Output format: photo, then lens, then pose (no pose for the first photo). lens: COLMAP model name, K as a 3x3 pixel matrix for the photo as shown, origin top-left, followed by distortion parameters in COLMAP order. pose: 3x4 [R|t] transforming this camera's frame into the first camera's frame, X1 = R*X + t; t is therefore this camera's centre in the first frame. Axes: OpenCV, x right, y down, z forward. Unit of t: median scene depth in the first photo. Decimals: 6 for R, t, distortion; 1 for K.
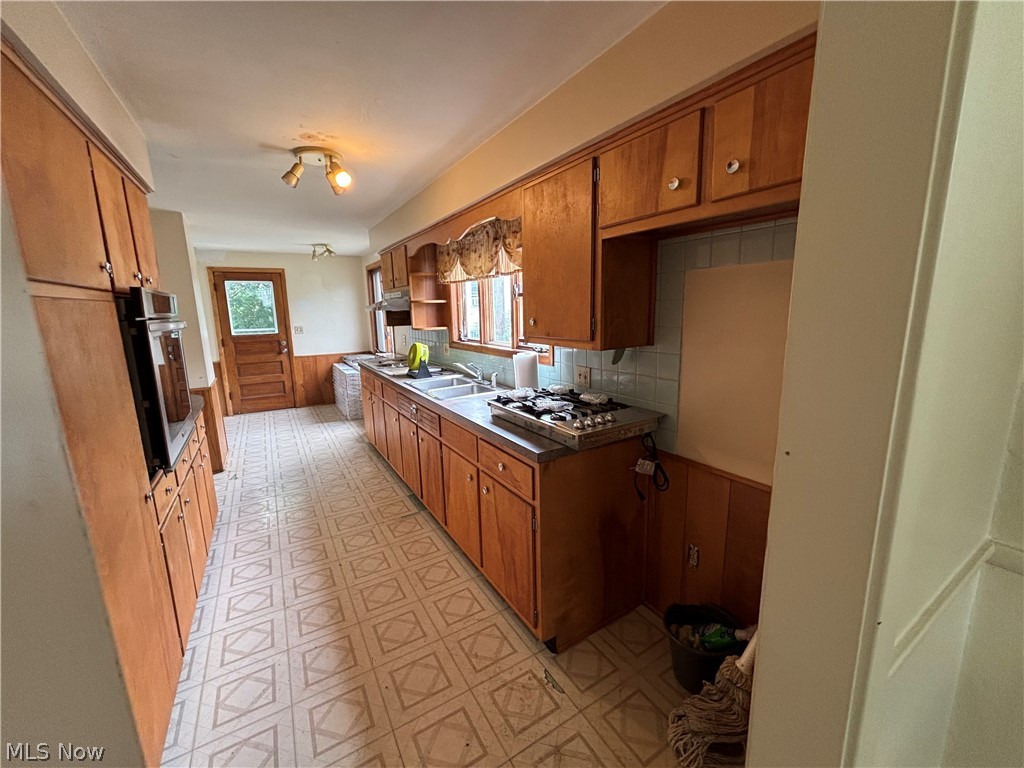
lens RADIAL K [[412.4, 0, 507.8], [0, 412.4, 381.6], [0, 0, 1]] dist [-0.001913, -0.000169]
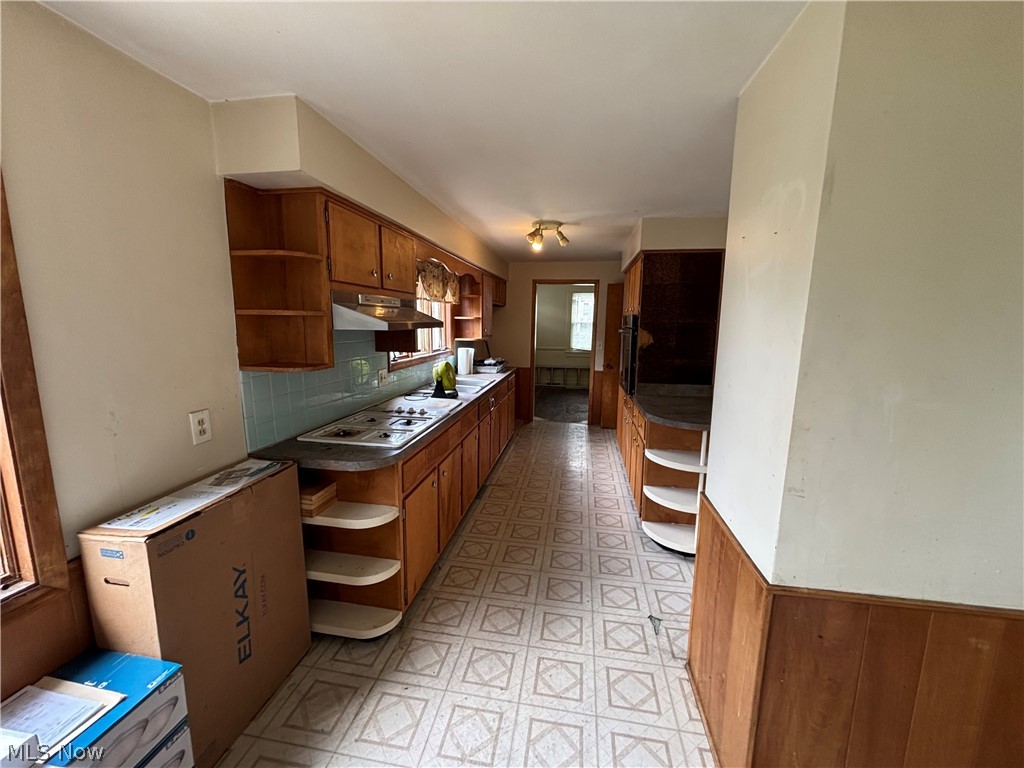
lens RADIAL K [[412.4, 0, 508.8], [0, 412.4, 384.0], [0, 0, 1]] dist [-0.001913, -0.000169]
pose [[-0.760250, -0.070889, 0.645751, -1.039055], [0.139375, 0.953083, 0.268715, -0.305469], [-0.634503, 0.294292, -0.714702, 1.747774]]
